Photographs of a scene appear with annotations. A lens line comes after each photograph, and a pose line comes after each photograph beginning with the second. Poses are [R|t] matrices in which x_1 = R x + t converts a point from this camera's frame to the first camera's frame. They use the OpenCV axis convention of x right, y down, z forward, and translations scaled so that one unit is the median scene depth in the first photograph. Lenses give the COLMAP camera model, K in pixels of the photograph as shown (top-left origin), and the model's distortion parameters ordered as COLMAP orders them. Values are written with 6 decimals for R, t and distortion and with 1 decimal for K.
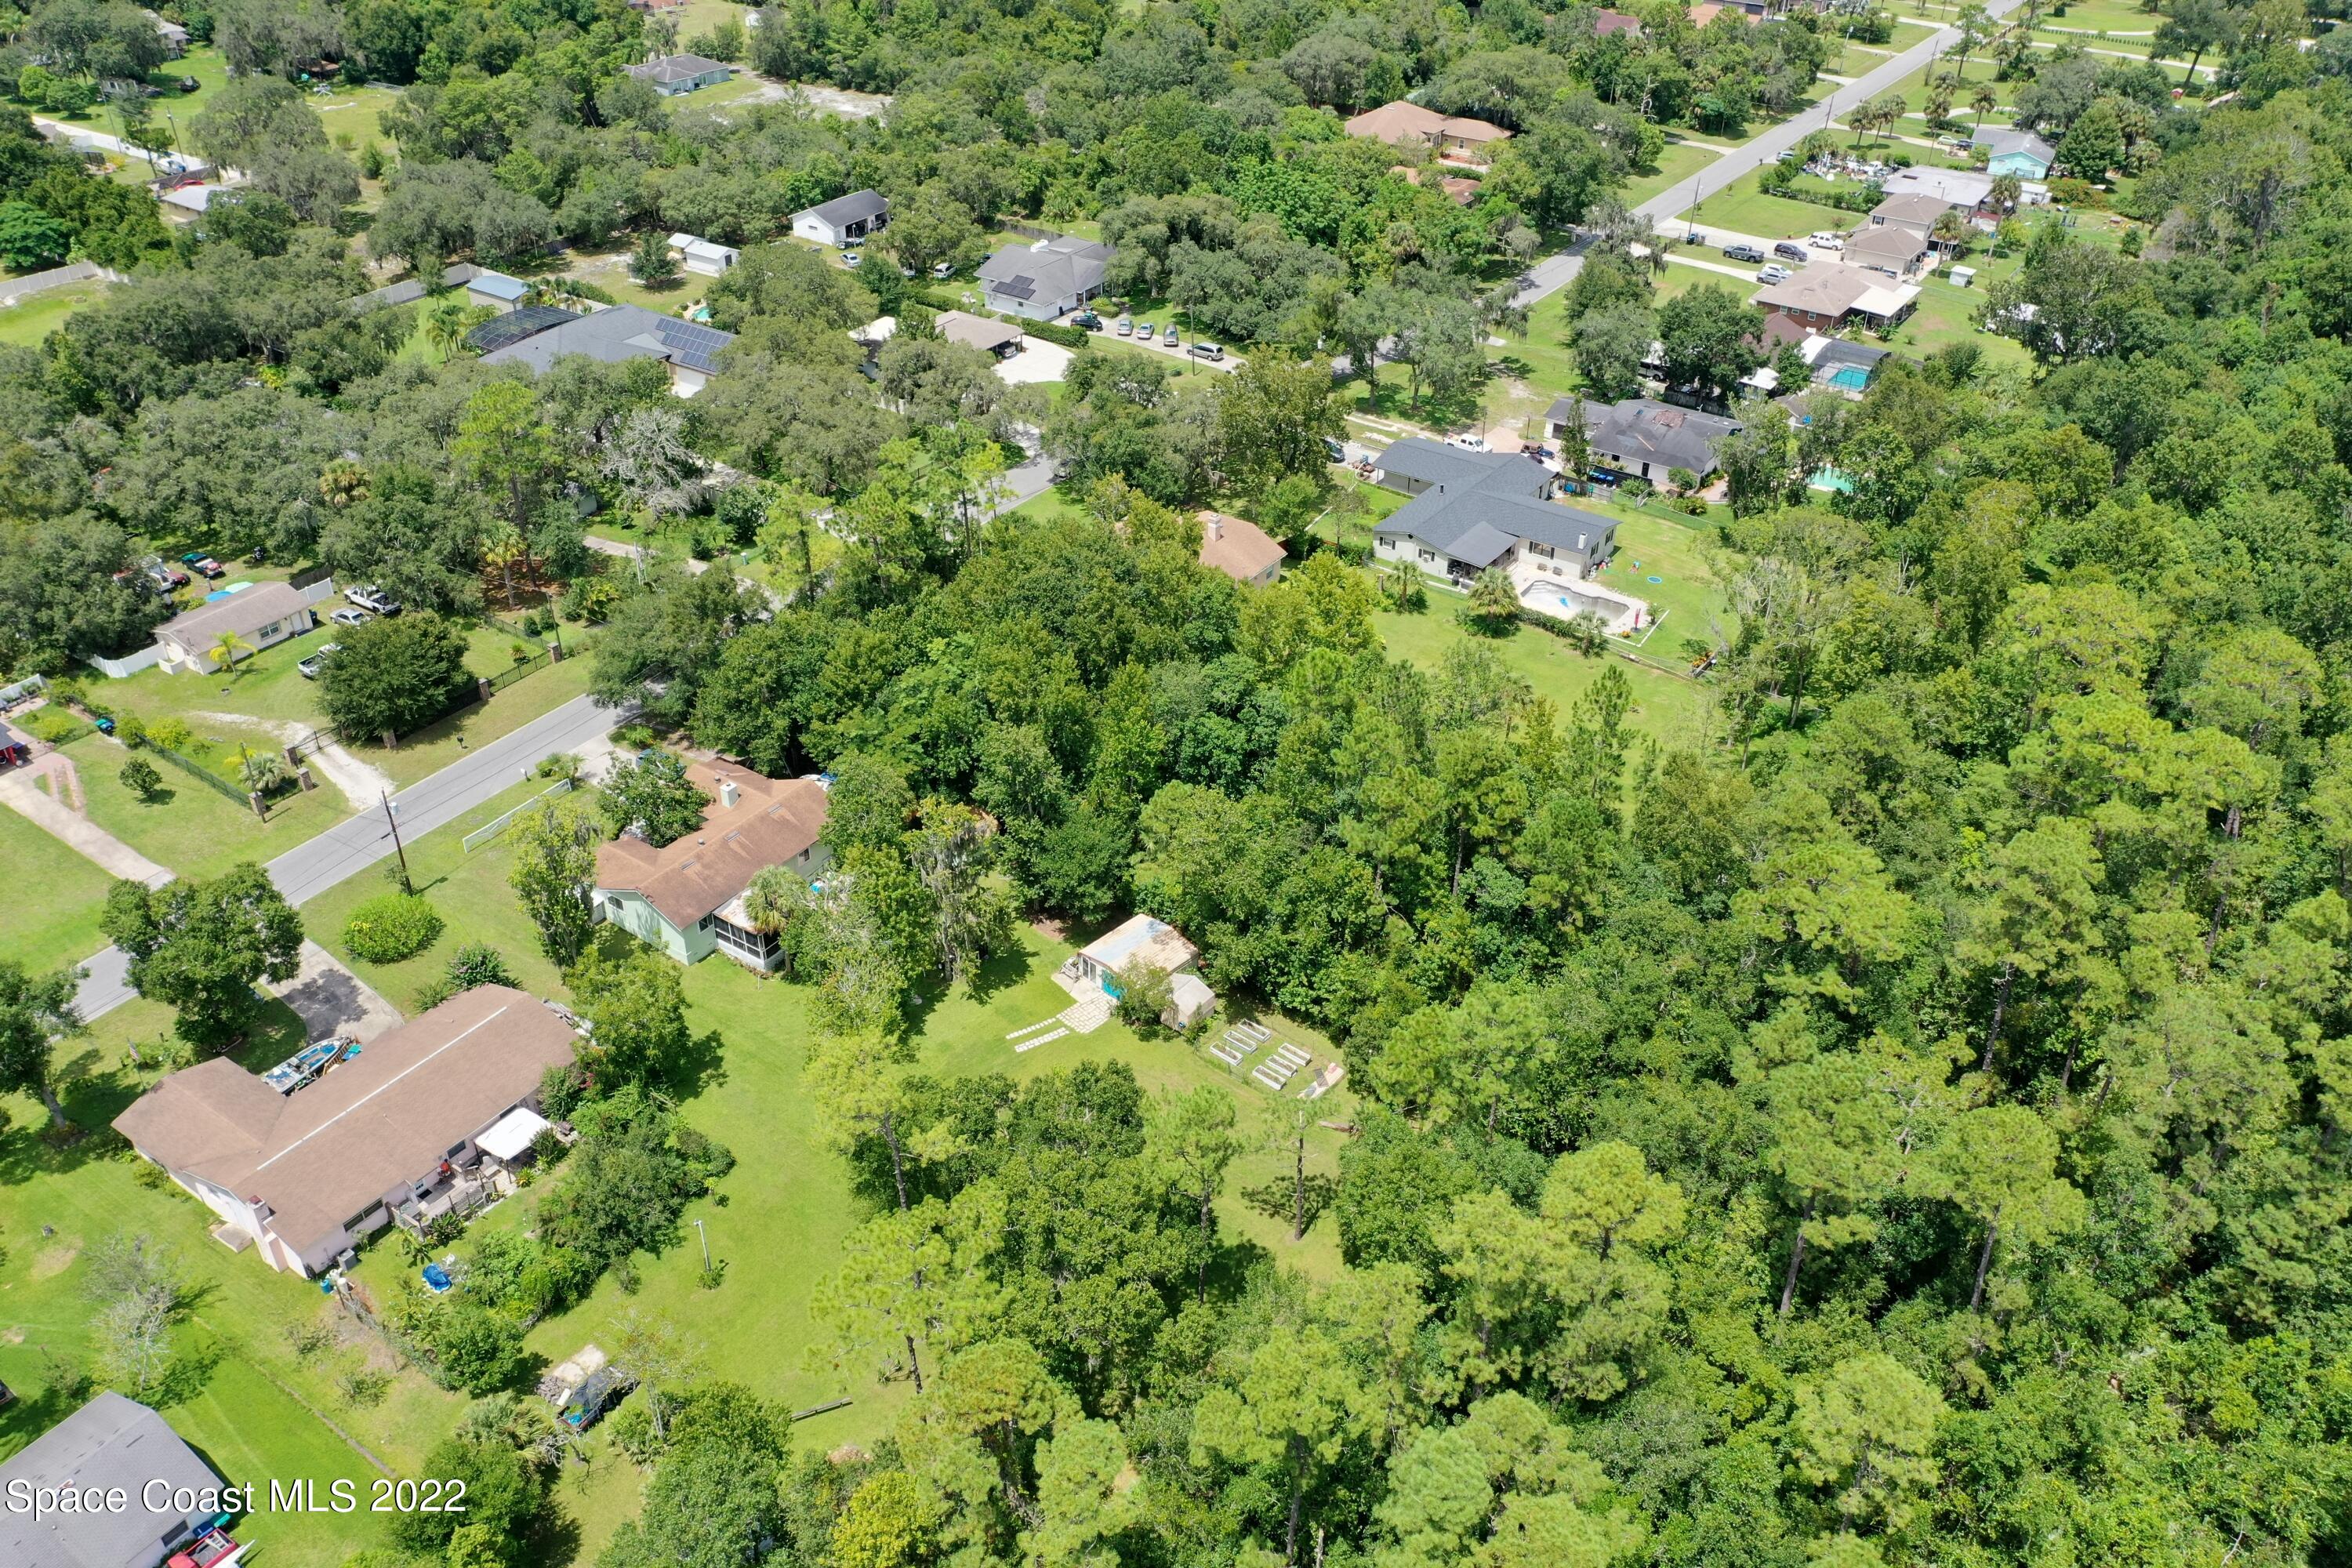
lens RADIAL K [[1853.6, 0, 1176.0], [0, 1853.6, 784.0], [0, 0, 1]] dist [-0.001653, -0.001291]
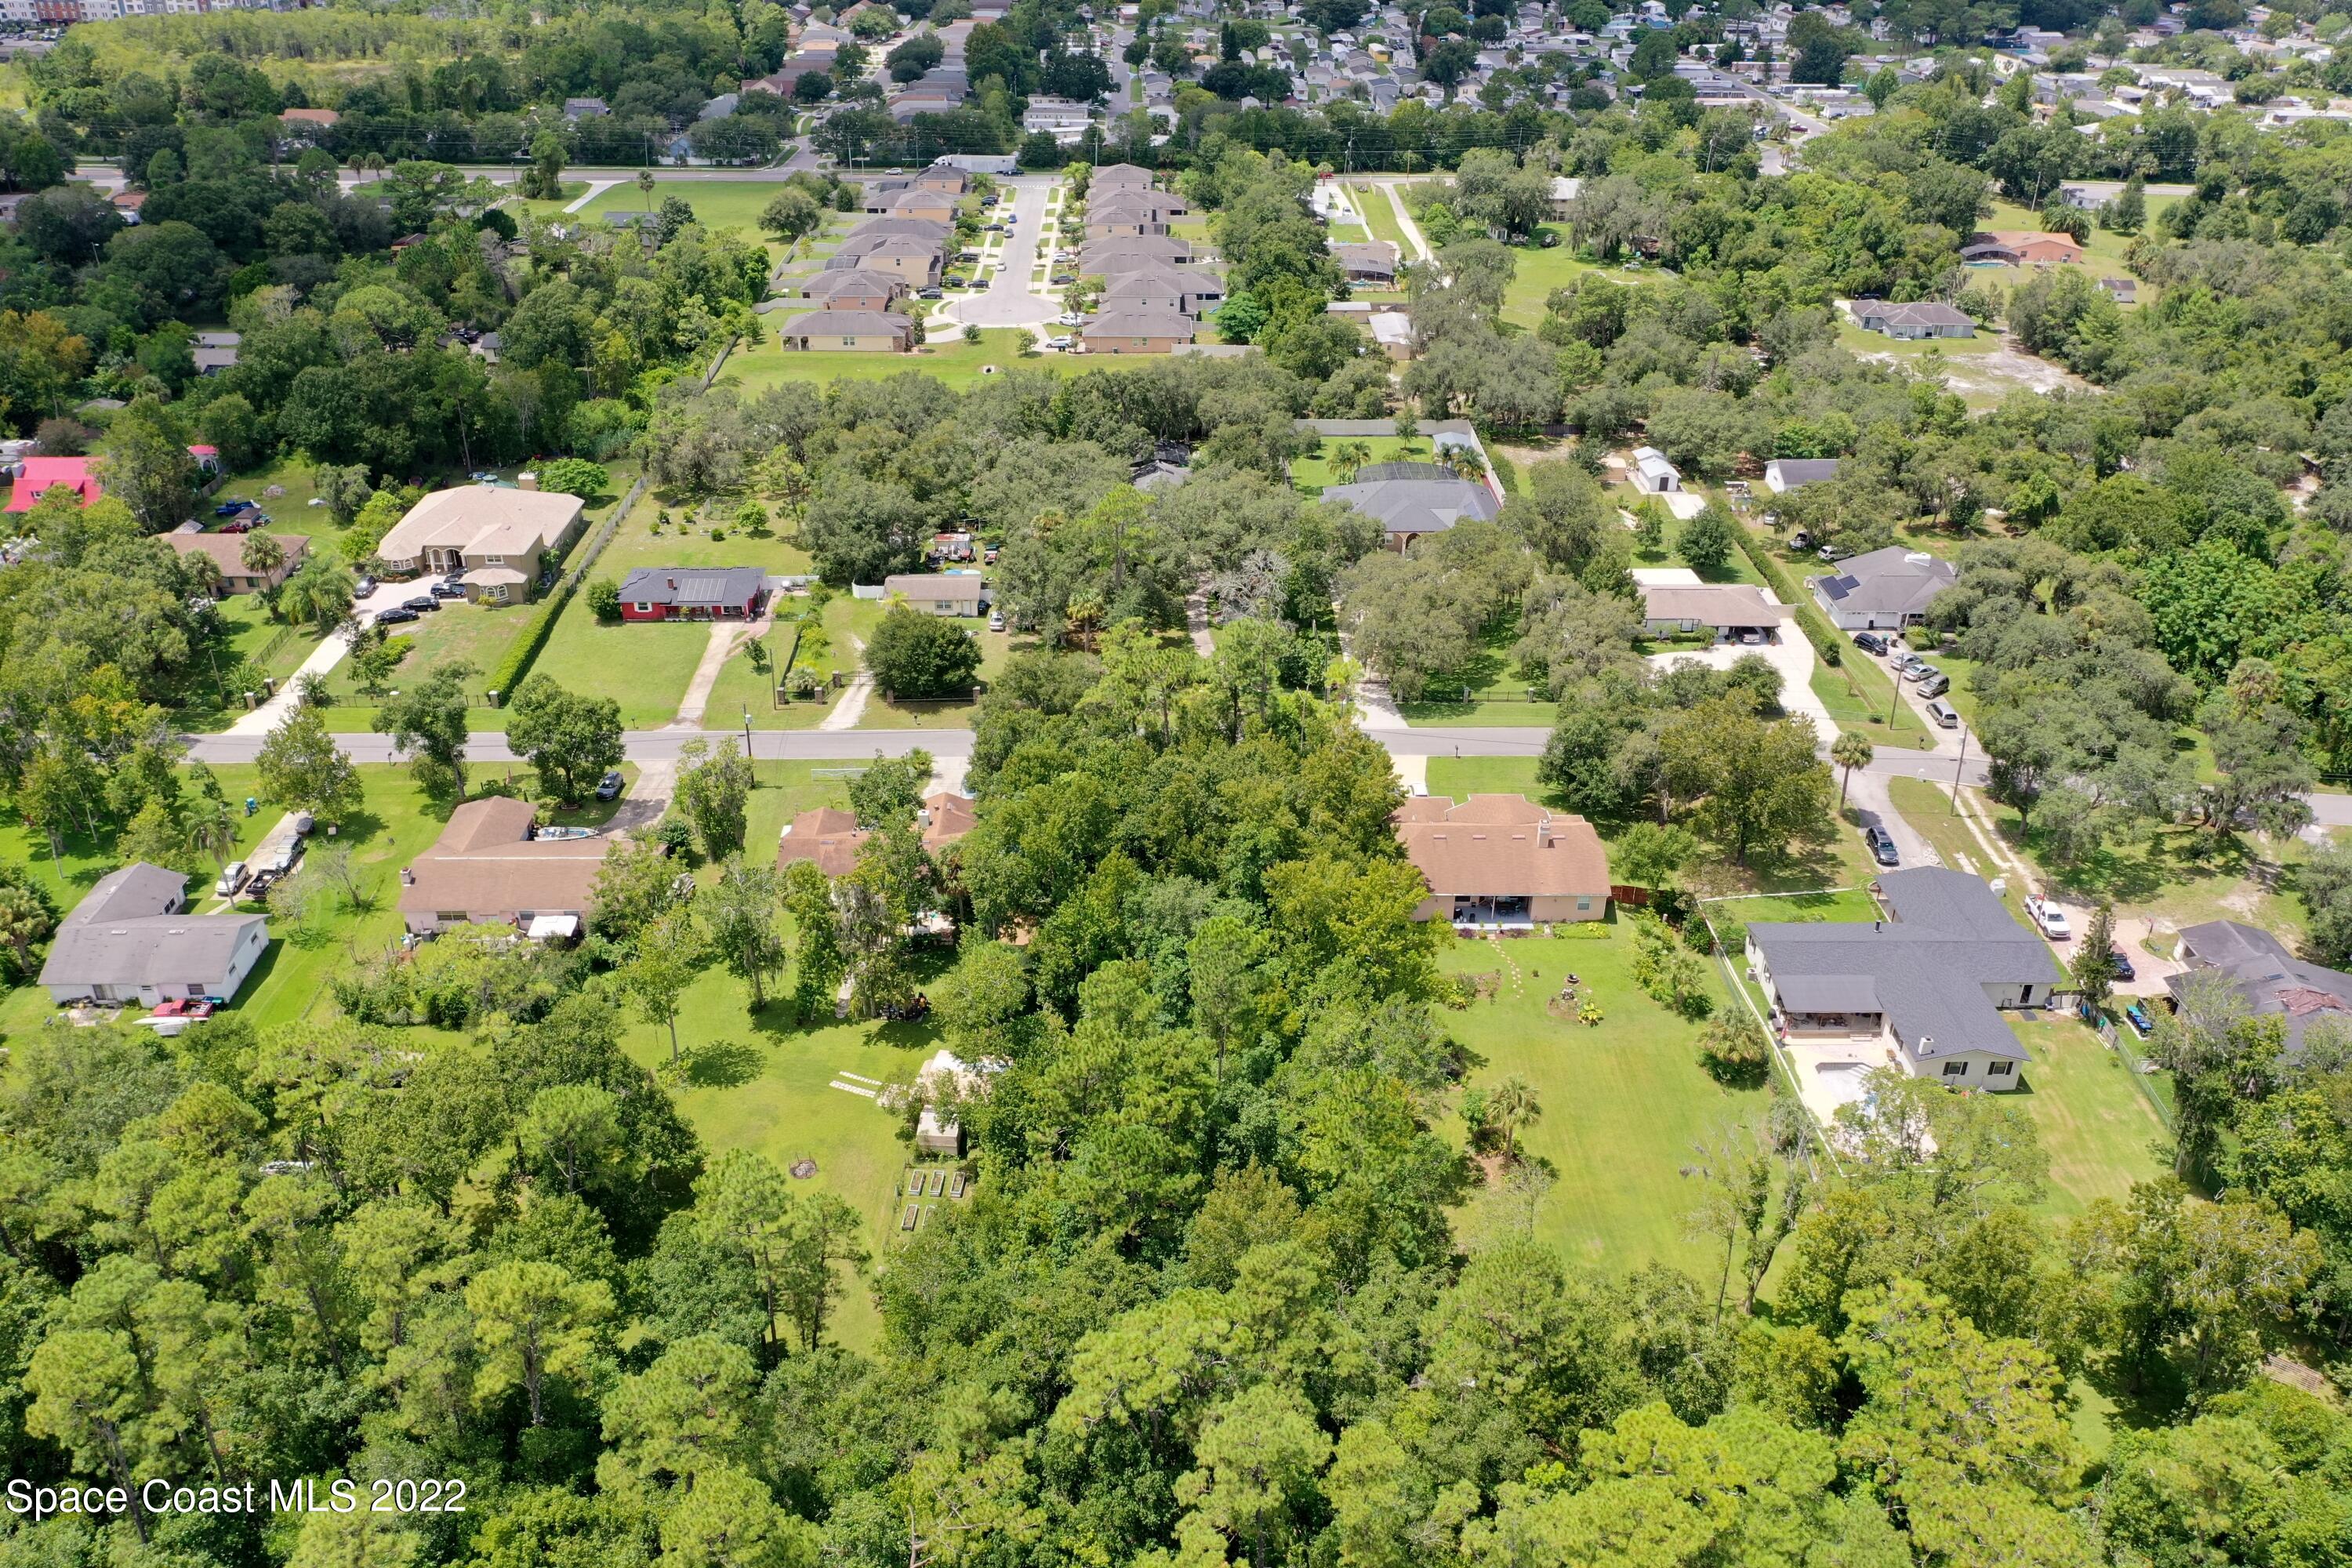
lens RADIAL K [[1853.6, 0, 1176.0], [0, 1853.6, 784.0], [0, 0, 1]] dist [-0.001653, -0.001291]
pose [[0.571705, 0.385195, -0.724416, 0.459094], [-0.447757, 0.886344, 0.117930, -0.145816], [0.687508, 0.256941, 0.679201, 0.165564]]
